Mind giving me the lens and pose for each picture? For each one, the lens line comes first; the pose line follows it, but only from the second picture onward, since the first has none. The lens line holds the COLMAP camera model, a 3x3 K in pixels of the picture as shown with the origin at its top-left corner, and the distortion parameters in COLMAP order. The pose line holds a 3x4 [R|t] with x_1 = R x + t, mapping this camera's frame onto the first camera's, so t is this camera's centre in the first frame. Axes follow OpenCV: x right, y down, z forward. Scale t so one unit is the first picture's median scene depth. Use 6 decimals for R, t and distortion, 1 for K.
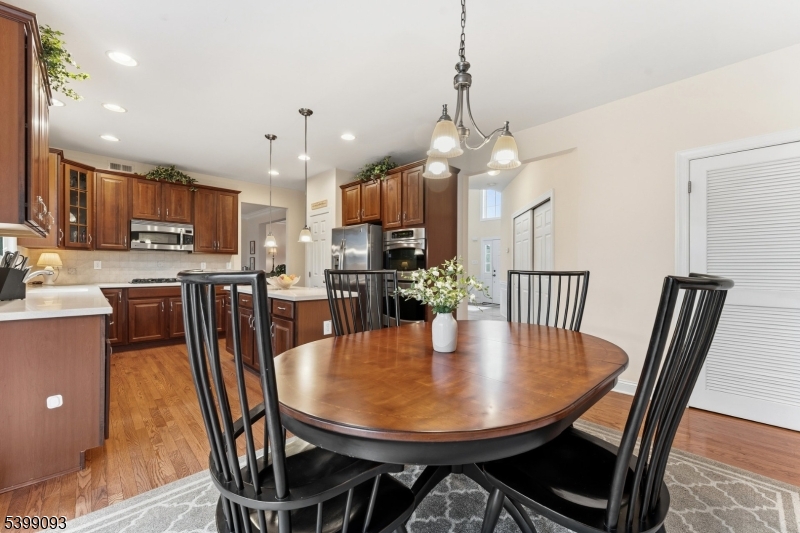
lens RADIAL K [[323.6, 0, 398.9], [0, 323.6, 268.9], [0, 0, 1]] dist [0.011527, -0.000214]
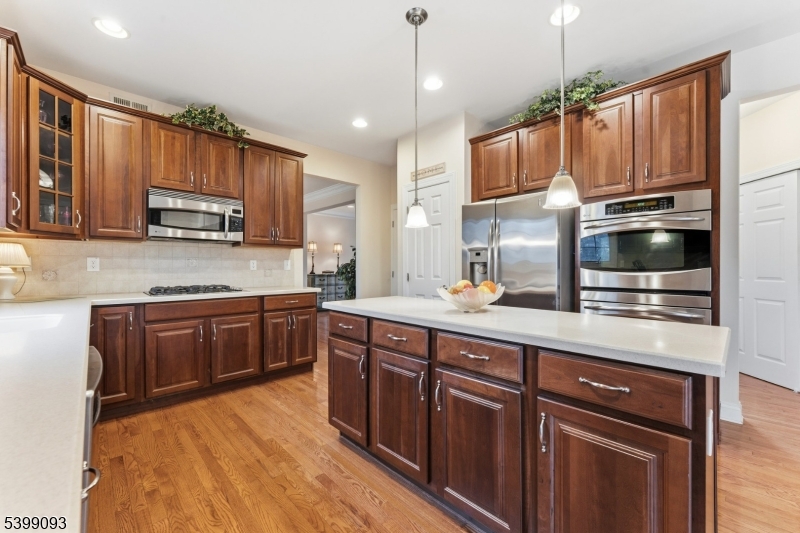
lens RADIAL K [[323.6, 0, 401.8], [0, 323.6, 267.6], [0, 0, 1]] dist [0.011527, -0.000214]
pose [[0.999970, -0.005901, -0.005013, -0.353926], [0.005887, 0.999979, -0.002874, -0.001461], [0.005030, 0.002845, 0.999983, 0.404591]]
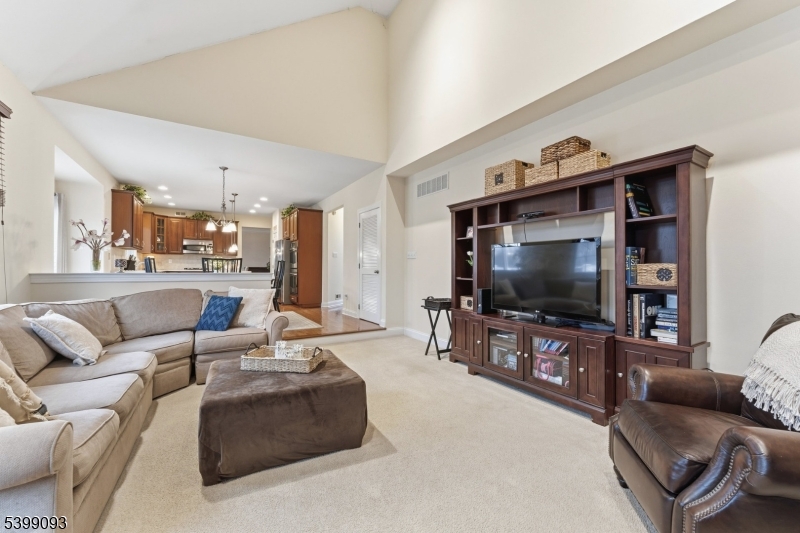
lens RADIAL K [[323.6, 0, 399.5], [0, 323.6, 266.8], [0, 0, 1]] dist [0.011527, -0.000214]
pose [[0.974380, -0.002338, -0.224896, 0.990644], [-0.000502, 0.999921, -0.012567, 0.049830], [0.224908, 0.012358, 0.974302, -0.709800]]
